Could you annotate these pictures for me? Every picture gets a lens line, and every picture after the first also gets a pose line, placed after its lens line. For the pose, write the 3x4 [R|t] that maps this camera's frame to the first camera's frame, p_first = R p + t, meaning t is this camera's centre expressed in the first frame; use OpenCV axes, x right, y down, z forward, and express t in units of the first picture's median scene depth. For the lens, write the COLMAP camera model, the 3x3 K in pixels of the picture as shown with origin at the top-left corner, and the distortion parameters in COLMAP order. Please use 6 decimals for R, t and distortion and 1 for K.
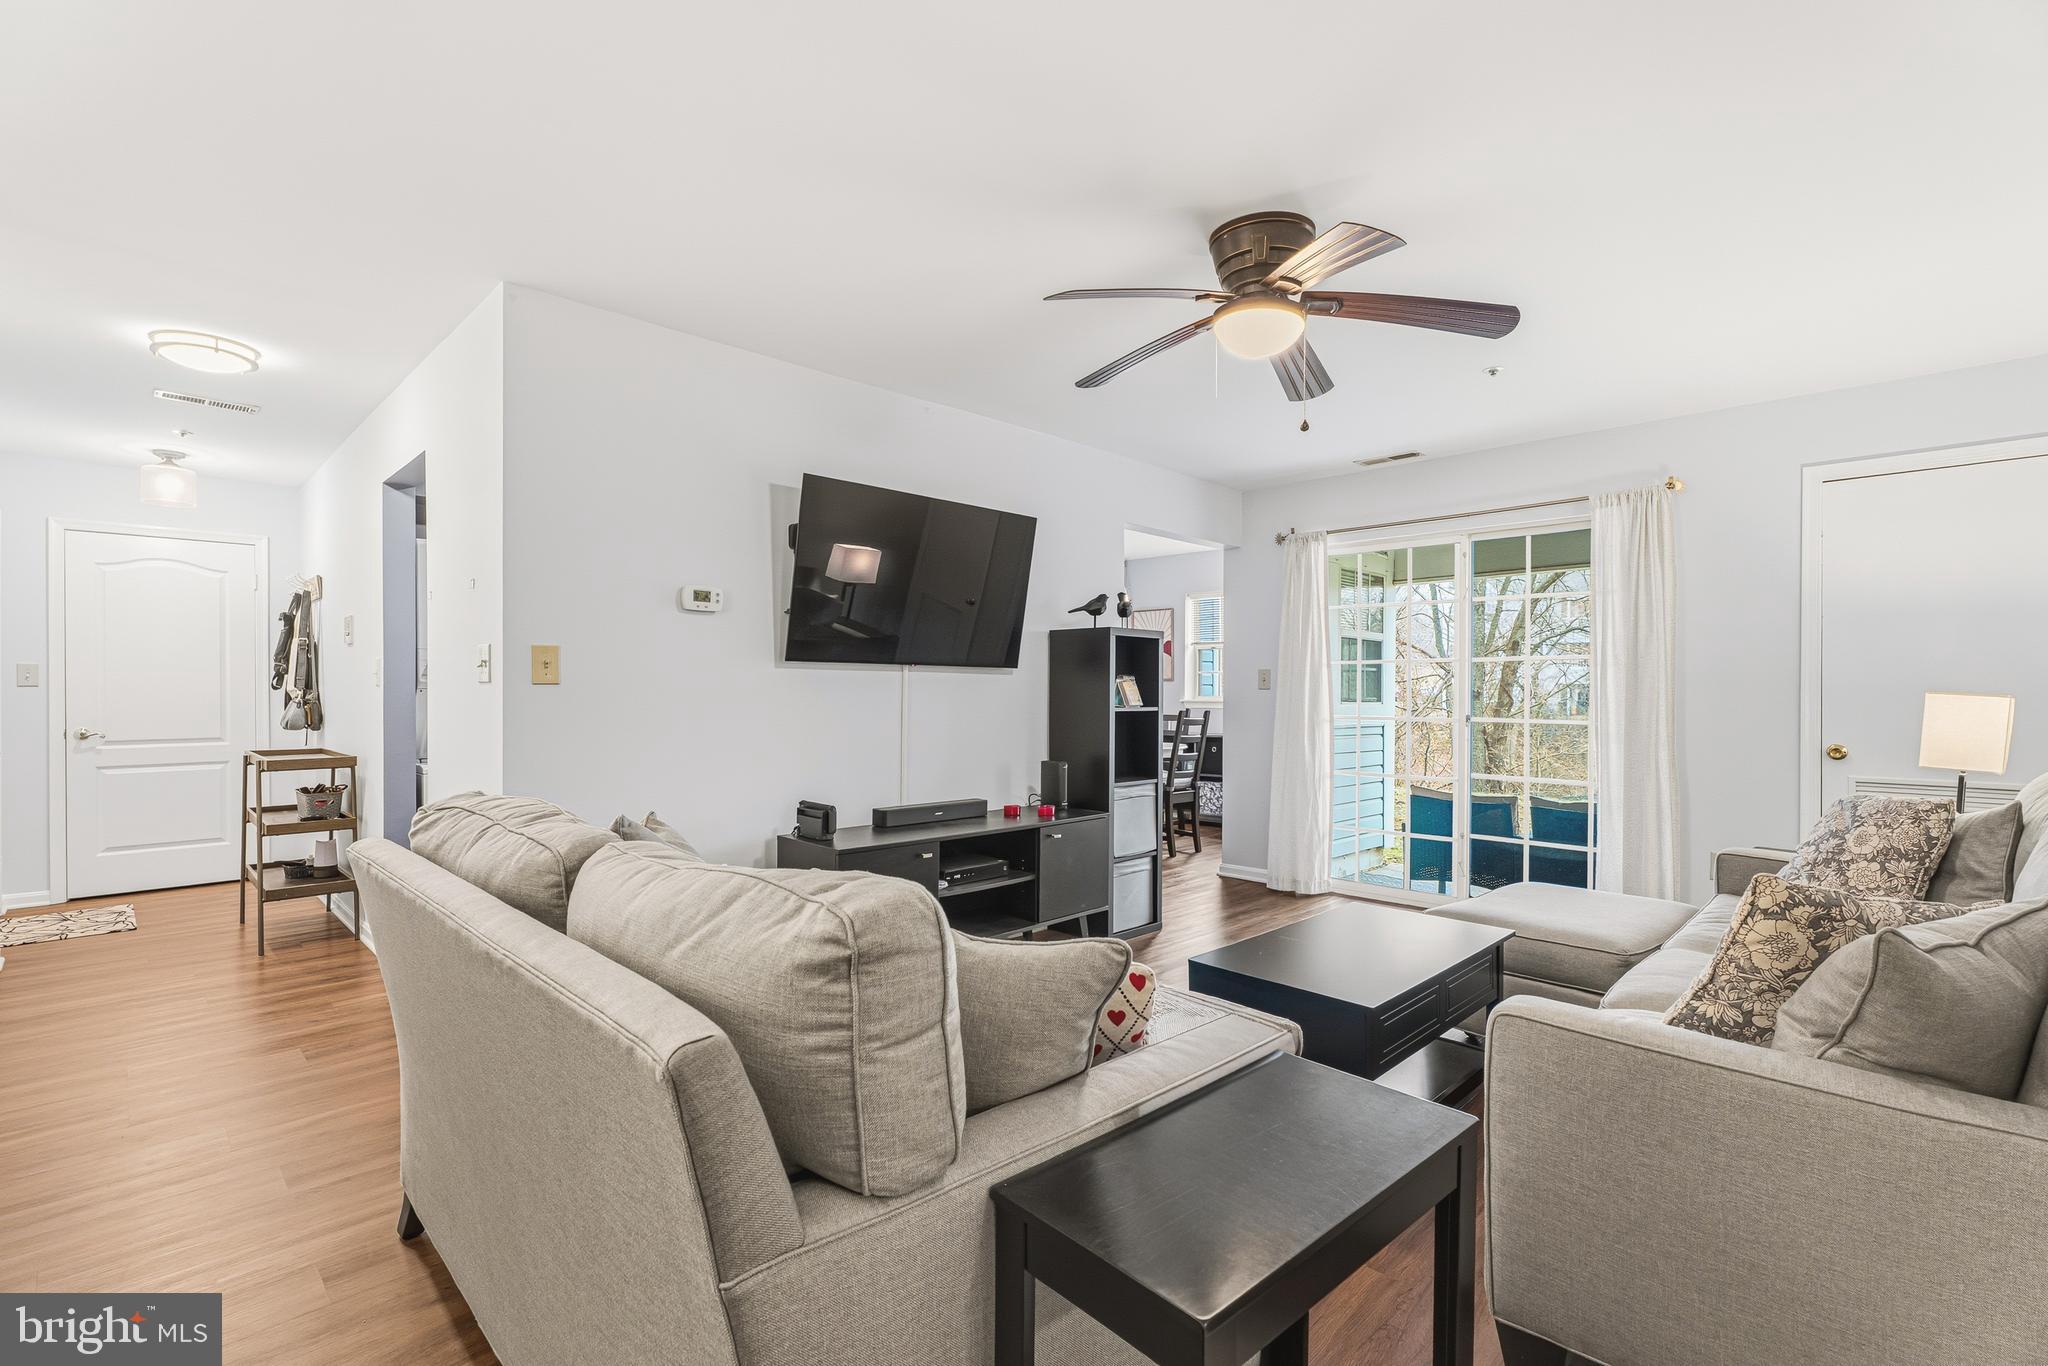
lens RADIAL K [[926.1, 0, 1022.7], [0, 926.1, 690.5], [0, 0, 1]] dist [0.006810, 0.000347]
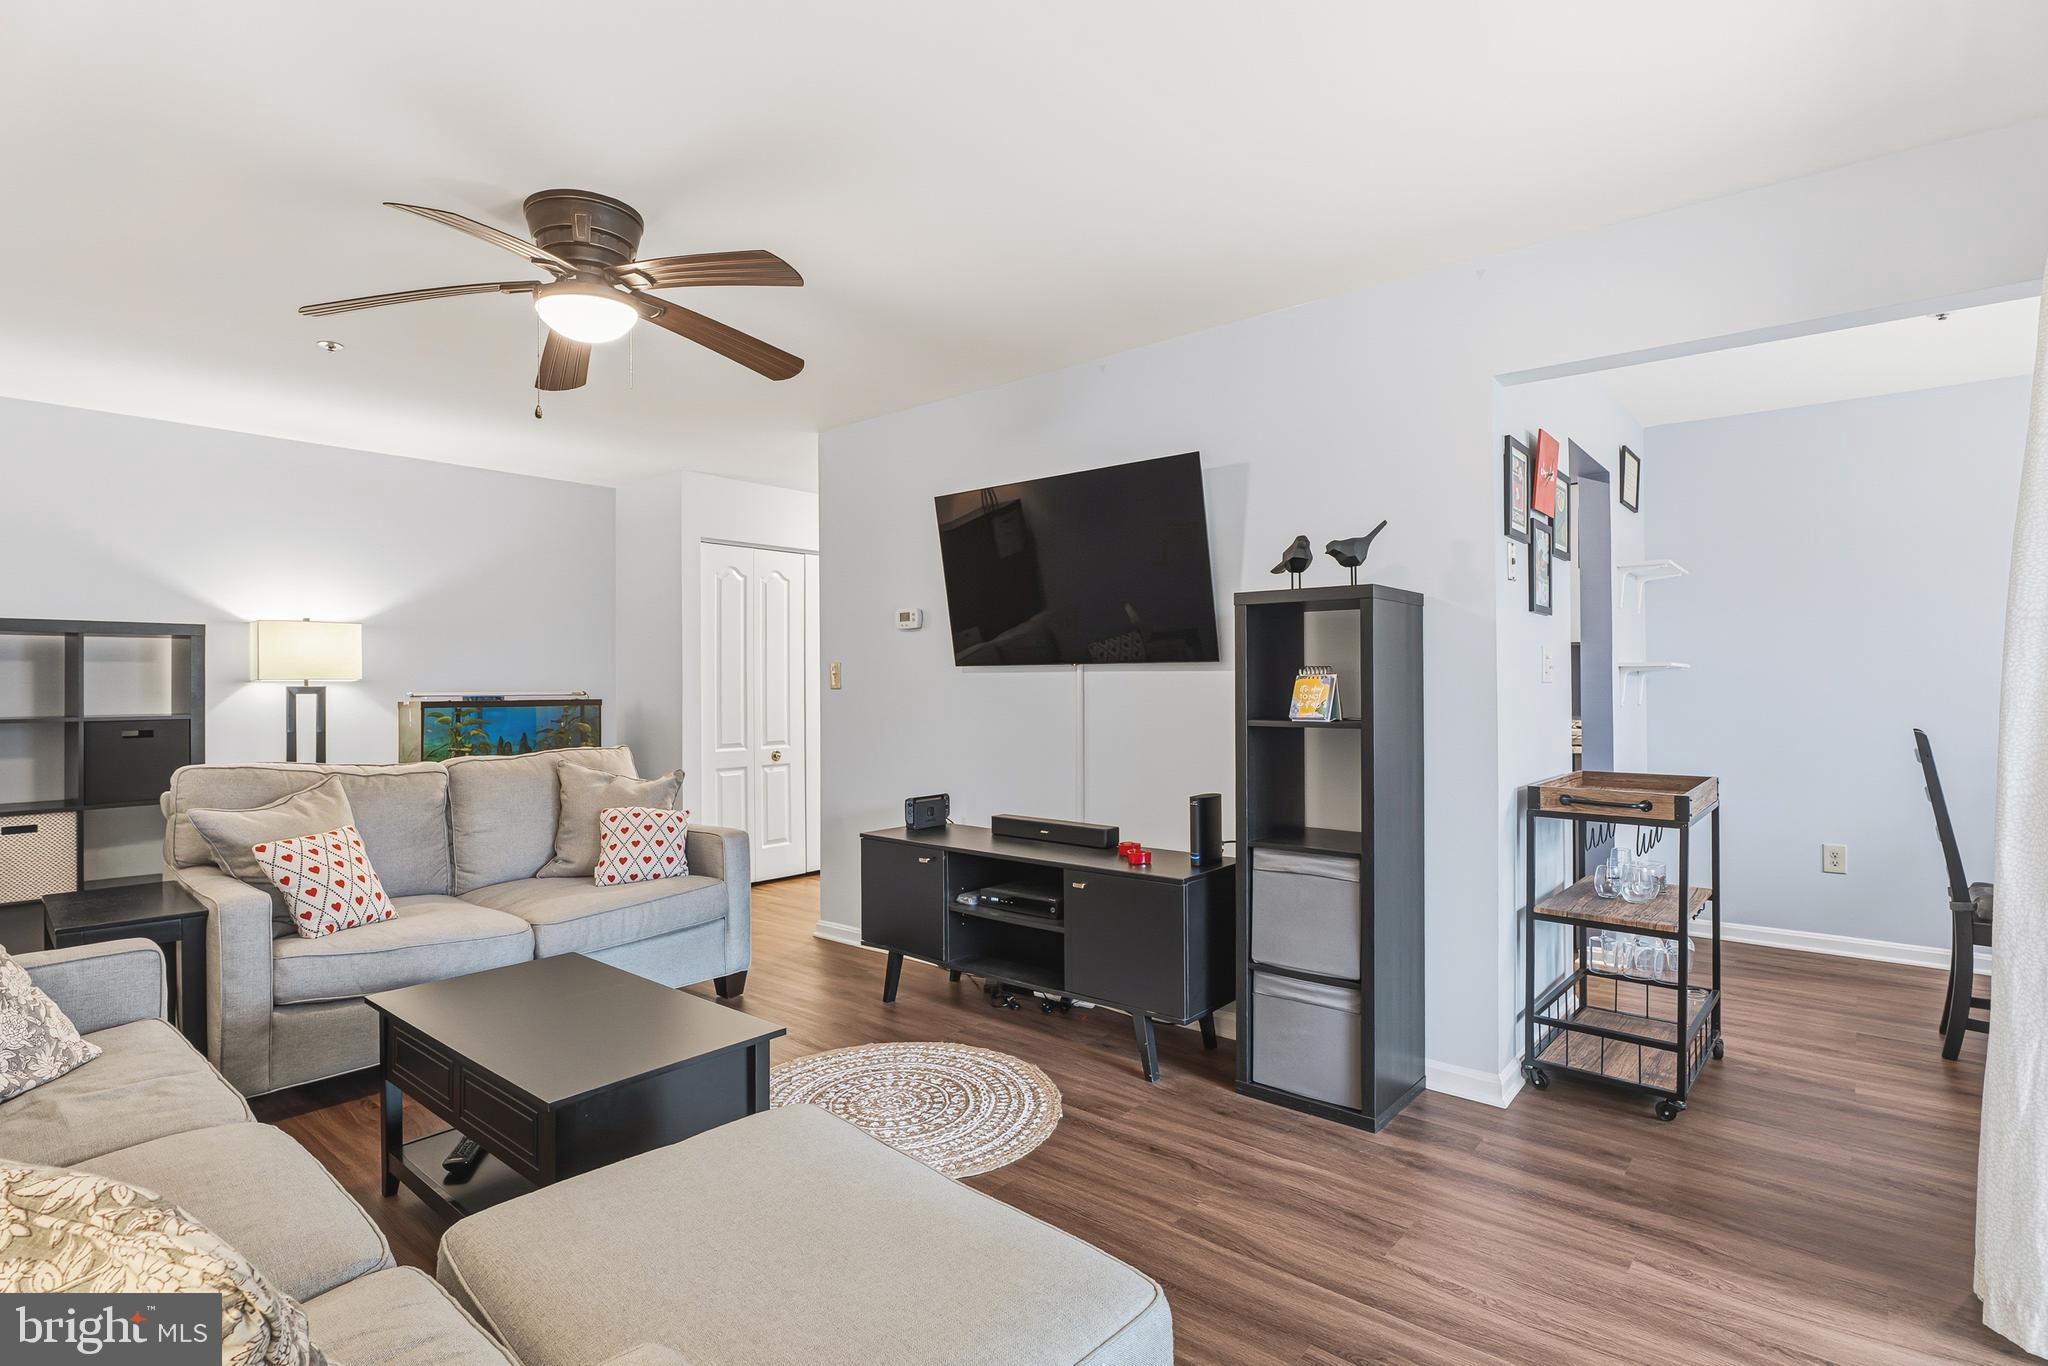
lens RADIAL K [[1006.5, 0, 1024.0], [0, 1006.5, 683.0], [0, 0, 1]] dist [-0.011245, 0.001263]
pose [[0.087894, -0.005566, -0.996114, 0.762210], [0.004558, 0.999976, -0.005186, -0.004205], [0.996119, -0.004084, 0.087917, 0.786992]]
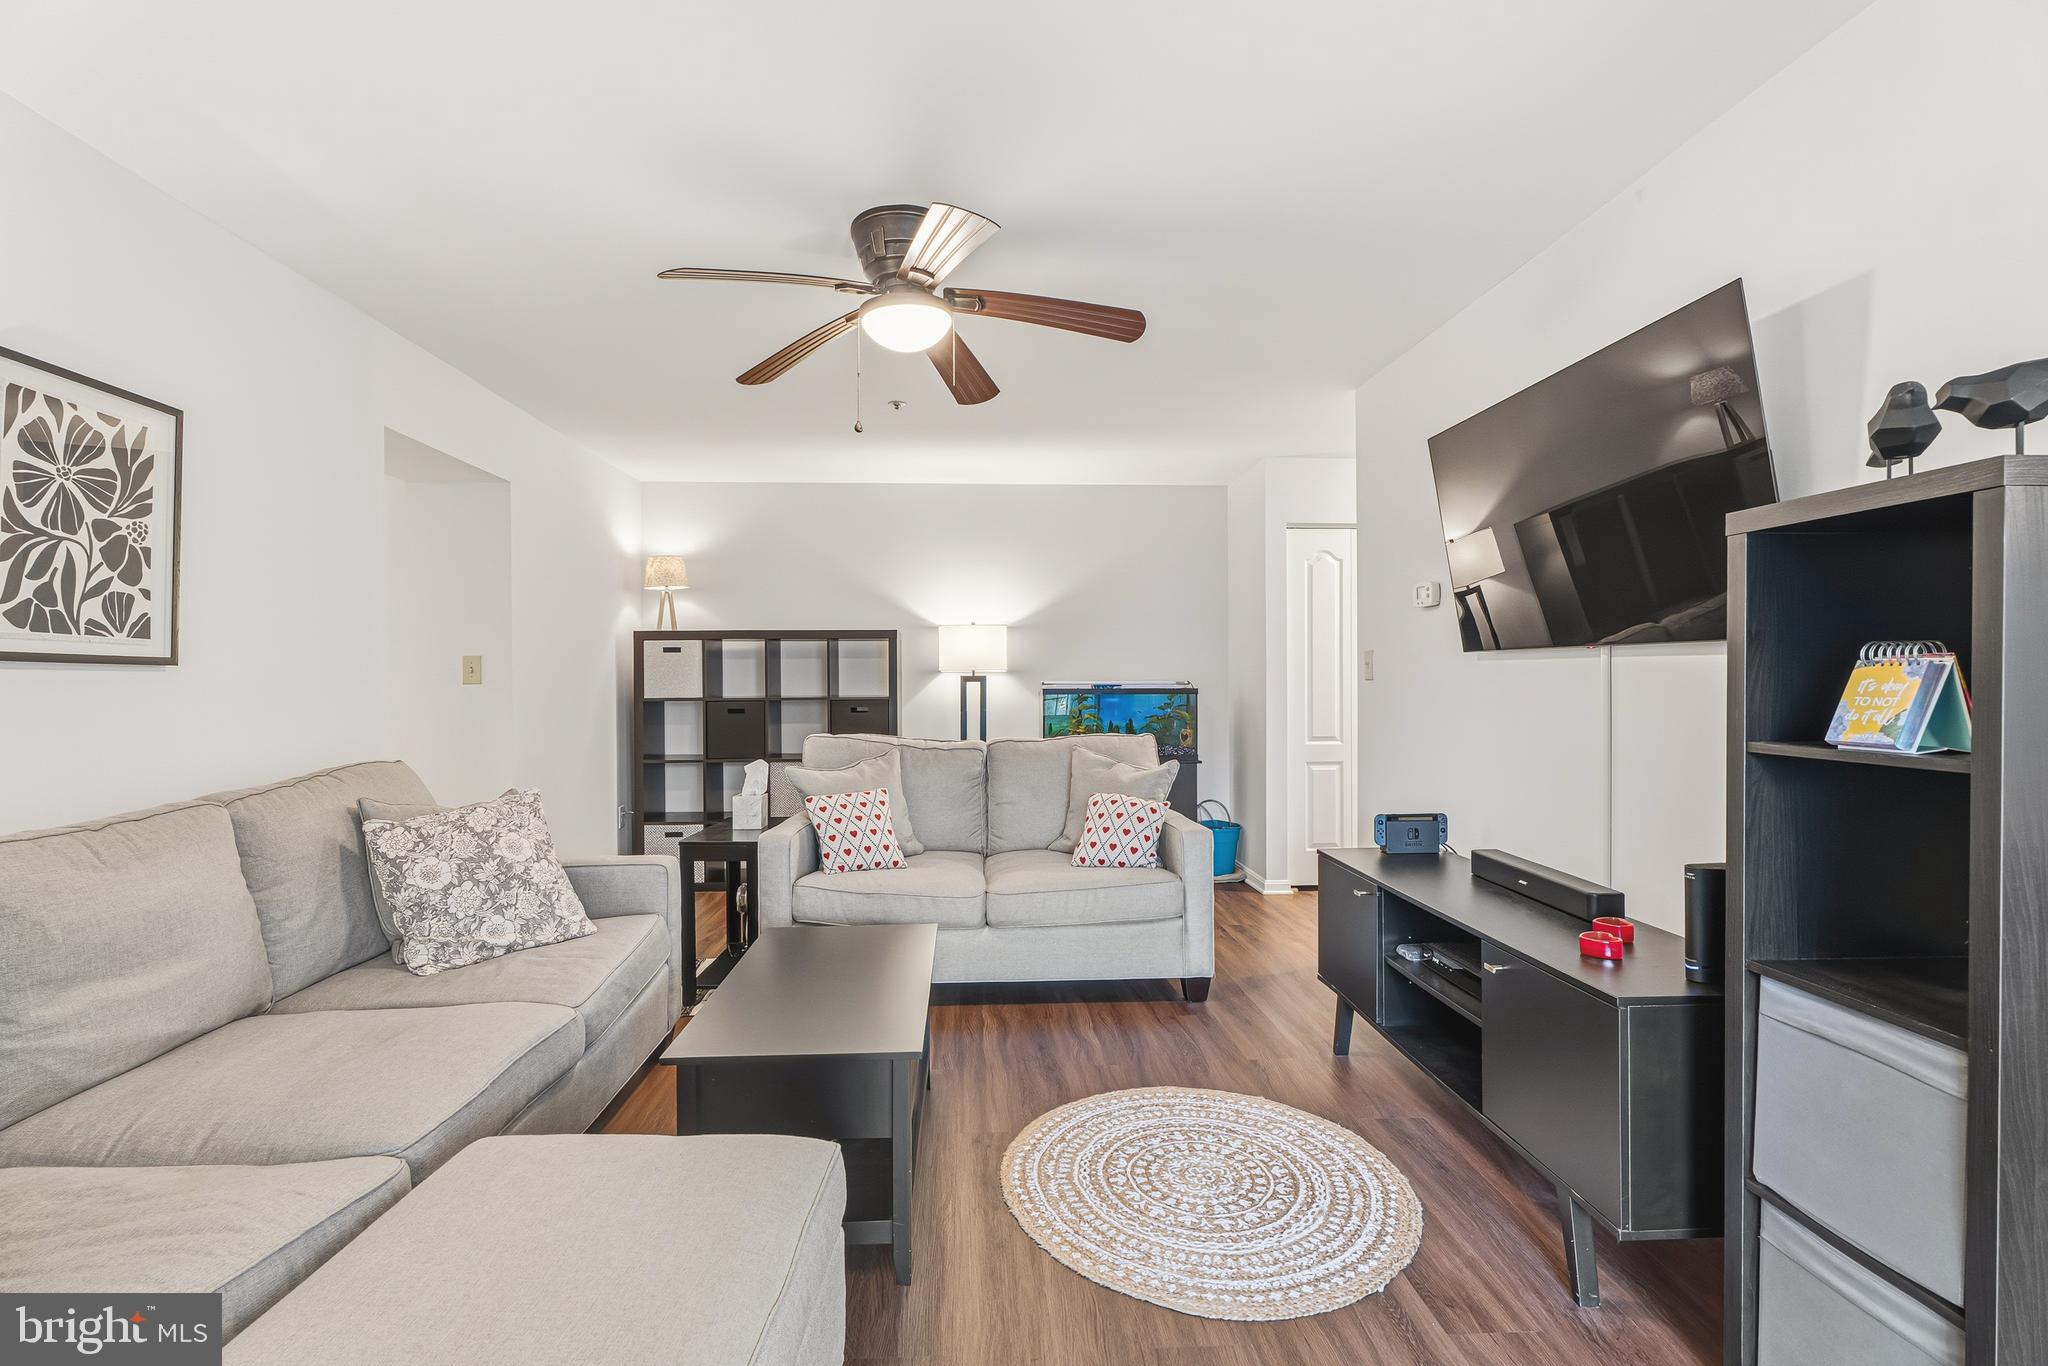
lens RADIAL K [[944.2, 0, 1026.9], [0, 944.2, 690.7], [0, 0, 1]] dist [0.009113, 0.000263]
pose [[-0.665635, 0.009201, -0.746221, 0.541421], [0.000059, 0.999925, 0.012276, -0.005436], [0.746277, 0.008128, -0.665585, 1.033372]]
